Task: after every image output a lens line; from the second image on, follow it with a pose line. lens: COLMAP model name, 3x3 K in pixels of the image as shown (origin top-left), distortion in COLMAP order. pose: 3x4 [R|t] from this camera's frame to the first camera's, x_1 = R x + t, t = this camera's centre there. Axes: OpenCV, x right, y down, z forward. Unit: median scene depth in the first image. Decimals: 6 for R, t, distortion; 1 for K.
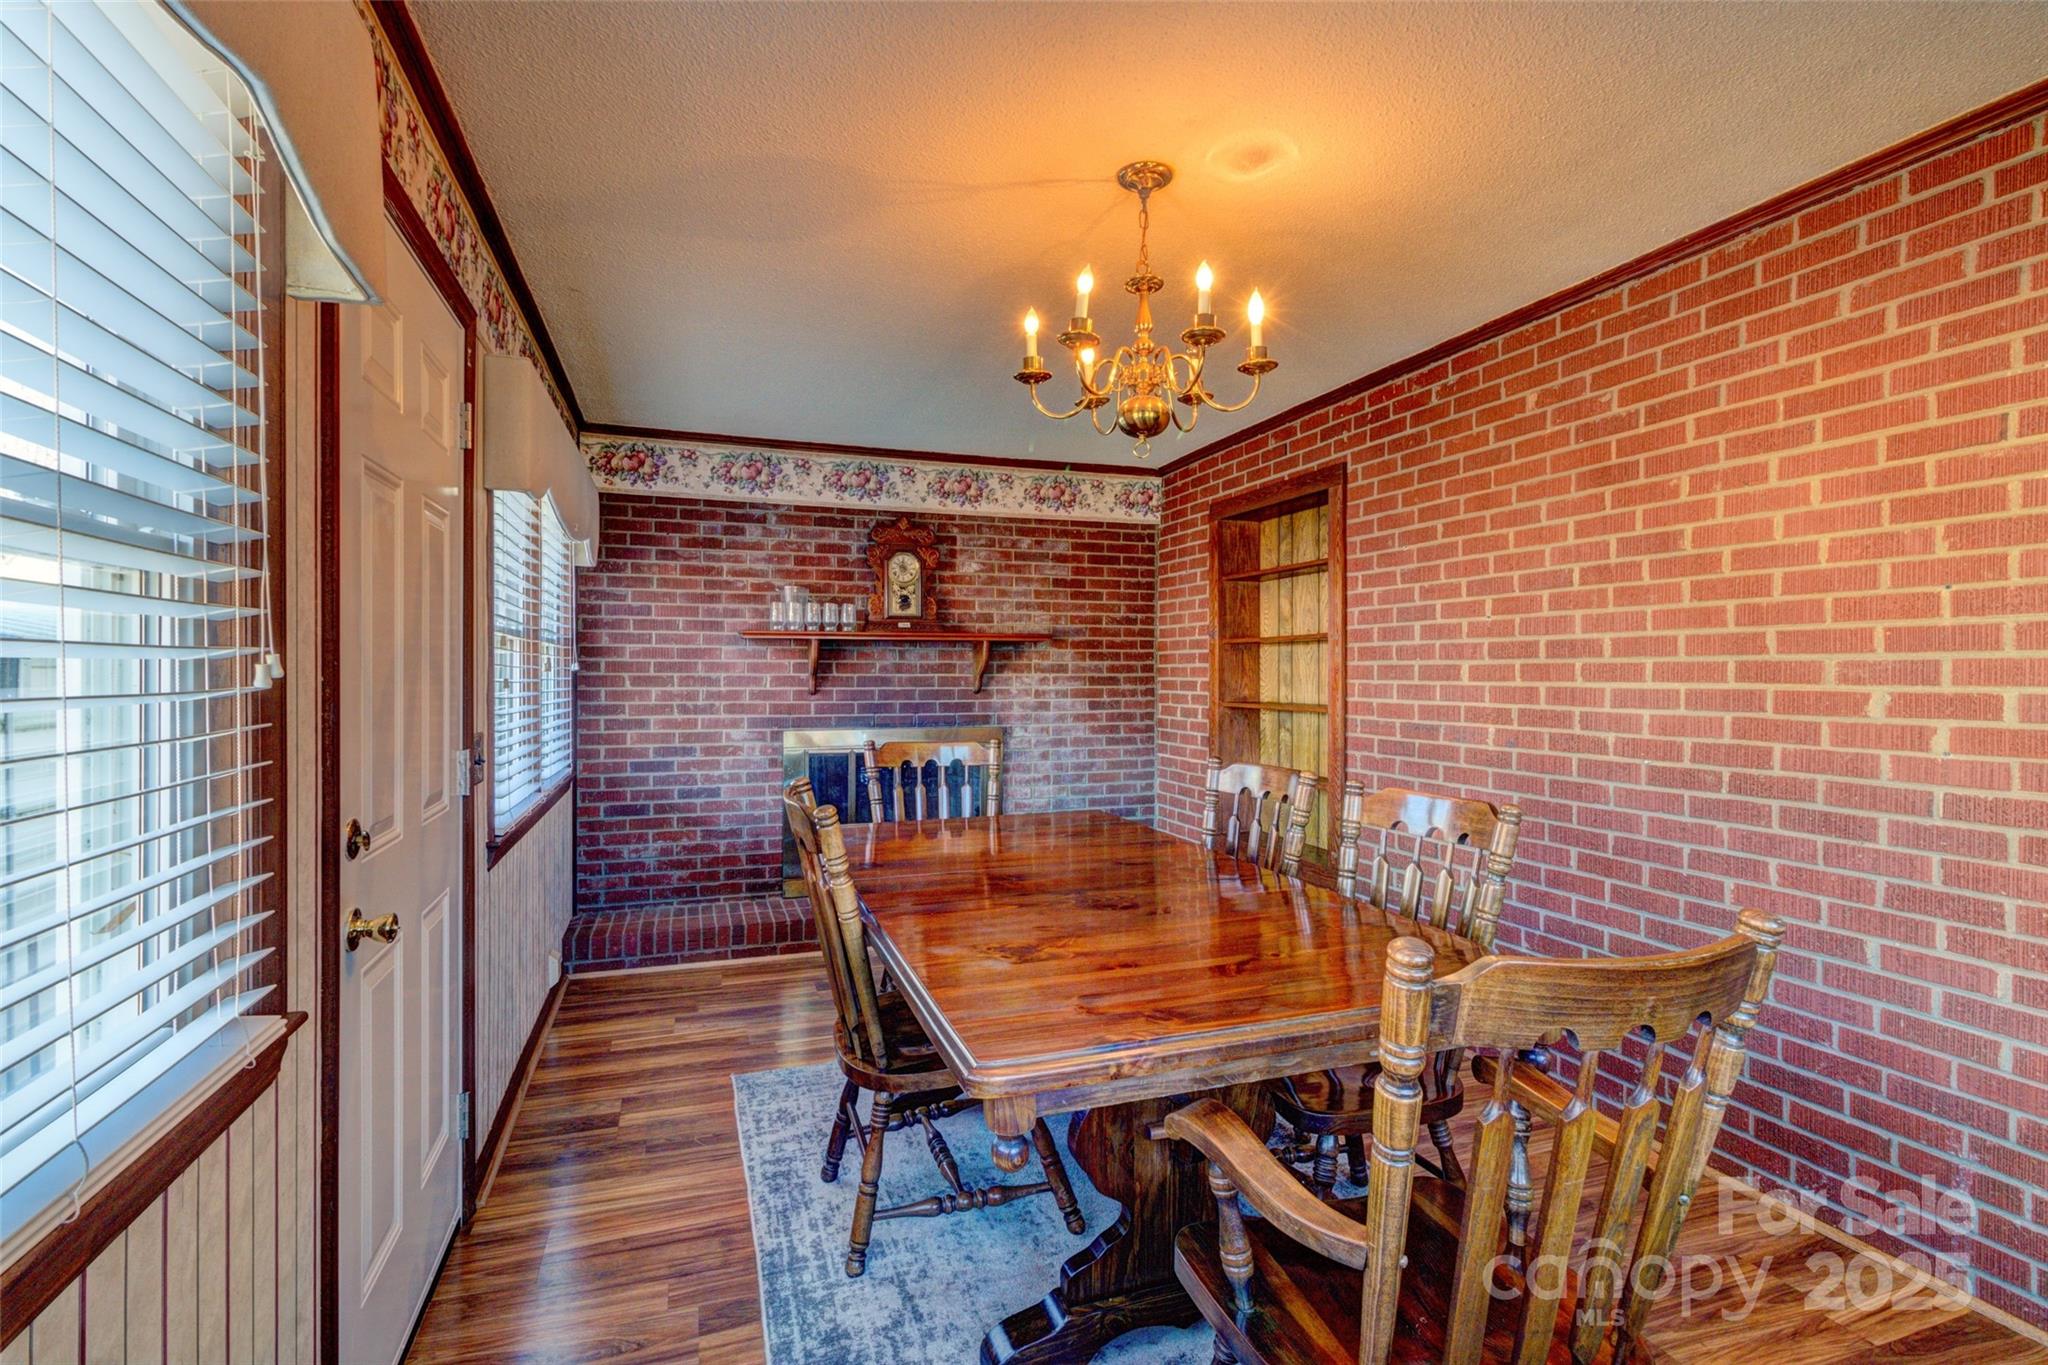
lens RADIAL K [[942.0, 0, 1024.0], [0, 942.0, 682.5], [0, 0, 1]] dist [0.003546, 0.000307]
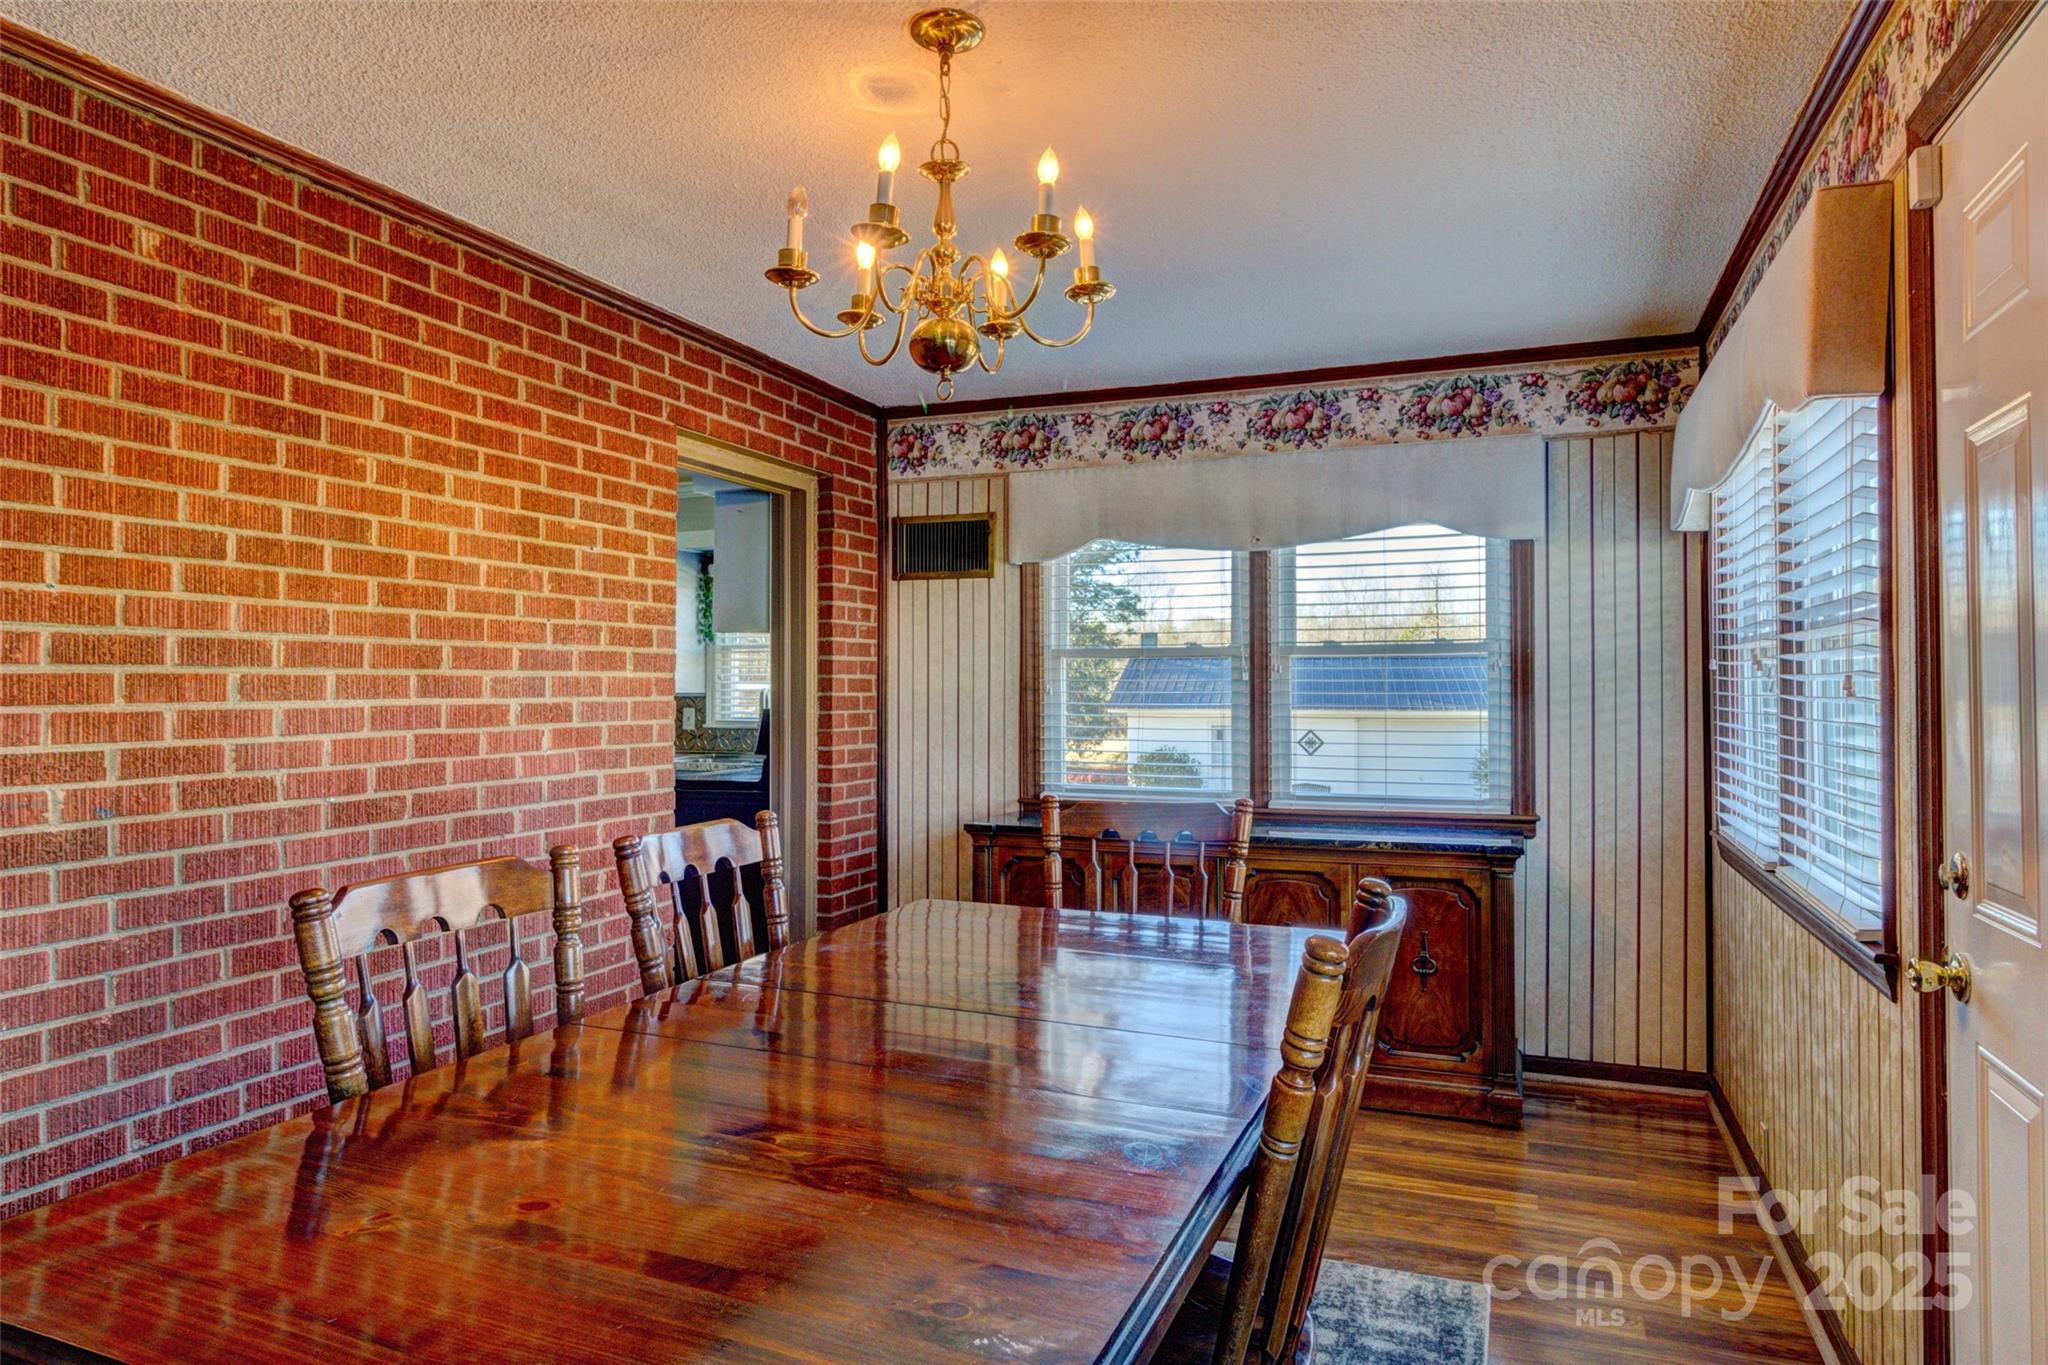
lens RADIAL K [[1190.0, 0, 1024.0], [0, 1190.0, 682.5], [0, 0, 1]] dist [0.000366, -0.000298]
pose [[-0.742367, -0.001921, 0.669990, -0.442467], [0.004703, 0.999956, 0.008079, -0.019894], [-0.669977, 0.009149, -0.742326, 1.334326]]
